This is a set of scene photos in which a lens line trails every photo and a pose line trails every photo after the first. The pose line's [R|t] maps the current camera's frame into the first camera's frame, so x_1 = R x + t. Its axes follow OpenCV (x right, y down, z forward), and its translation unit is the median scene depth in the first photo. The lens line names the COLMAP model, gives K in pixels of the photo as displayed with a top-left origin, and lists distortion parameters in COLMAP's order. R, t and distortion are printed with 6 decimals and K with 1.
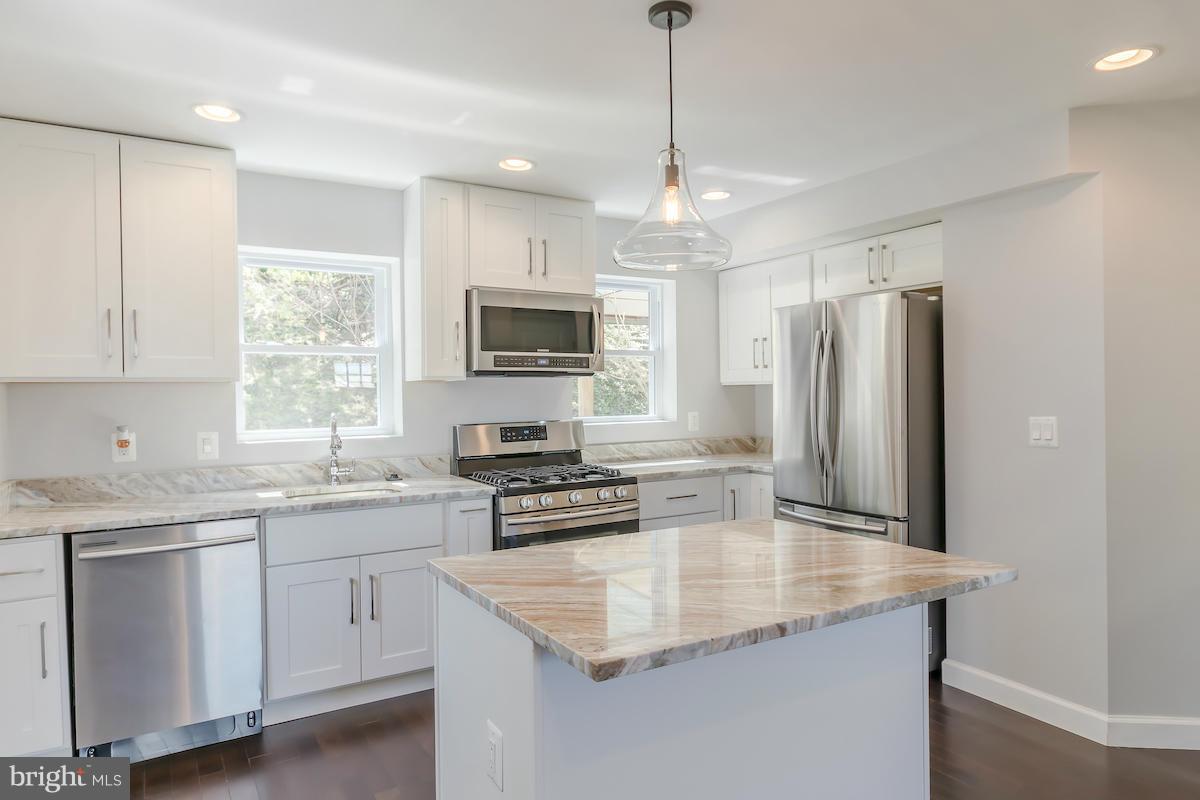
lens RADIAL K [[726.5, 0, 596.8], [0, 726.5, 394.5], [0, 0, 1]] dist [0.005850, 0.001663]
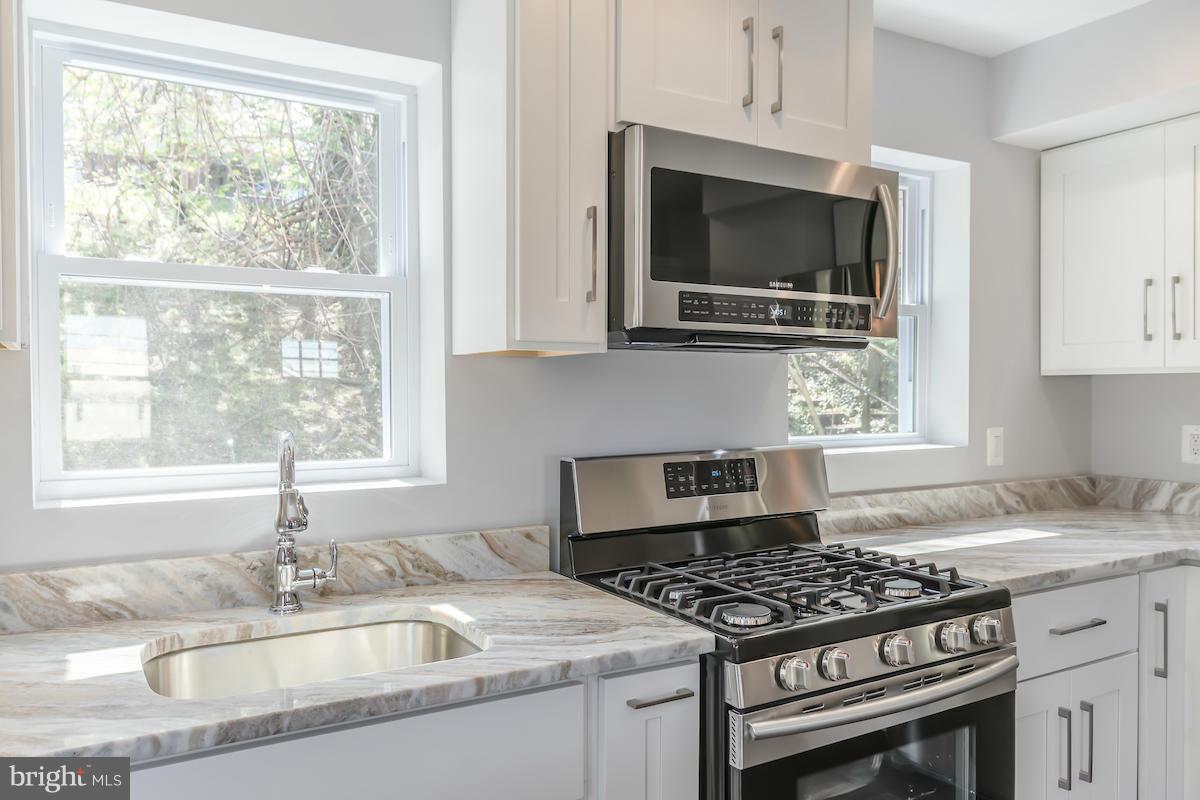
lens RADIAL K [[899.3, 0, 599.2], [0, 899.3, 400.5], [0, 0, 1]] dist [0.004100, -0.009299]
pose [[0.999937, 0.010162, -0.004721, -0.181932], [-0.010119, 0.999908, 0.009058, 0.003005], [0.004813, -0.009010, 0.999948, 0.491776]]
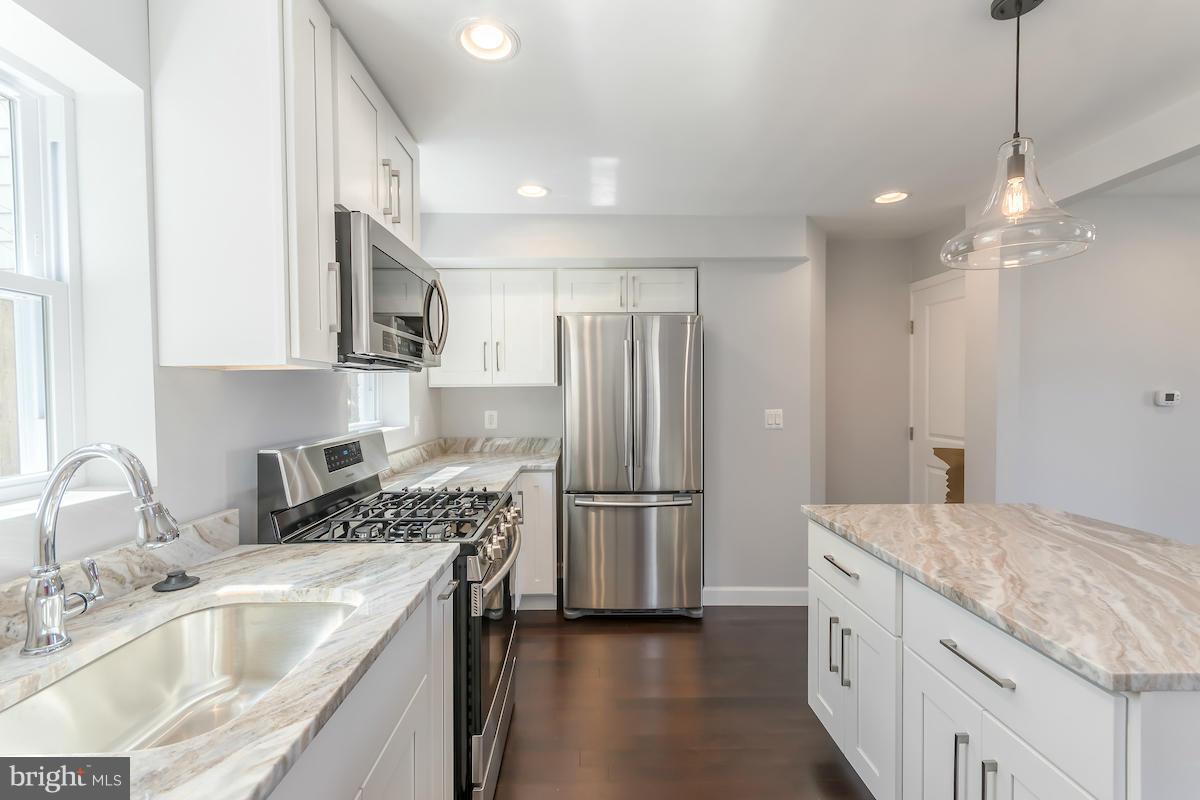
lens RADIAL K [[521.2, 0, 598.4], [0, 521.2, 404.1], [0, 0, 1]] dist [0.003910, -0.000218]
pose [[0.496049, -0.012576, 0.868204, -0.430793], [0.004660, 0.999919, 0.011822, 0.003454], [-0.868282, -0.001818, 0.496067, 0.619447]]
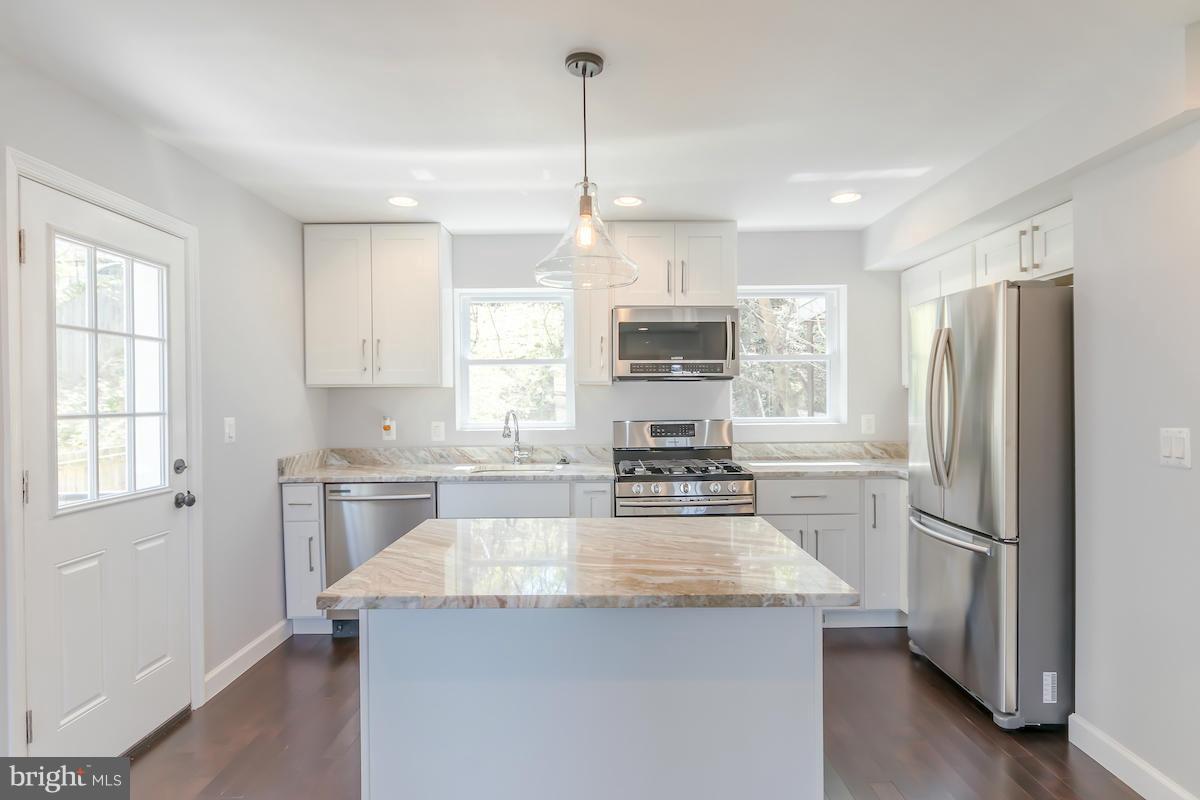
lens RADIAL K [[635.5, 0, 603.2], [0, 635.5, 398.6], [0, 0, 1]] dist [0.004034, -0.000301]
pose [[0.859701, 0.005884, -0.510763, 0.348896], [-0.003664, 0.999979, 0.005354, -0.001733], [0.510784, -0.002731, 0.859705, 0.083534]]
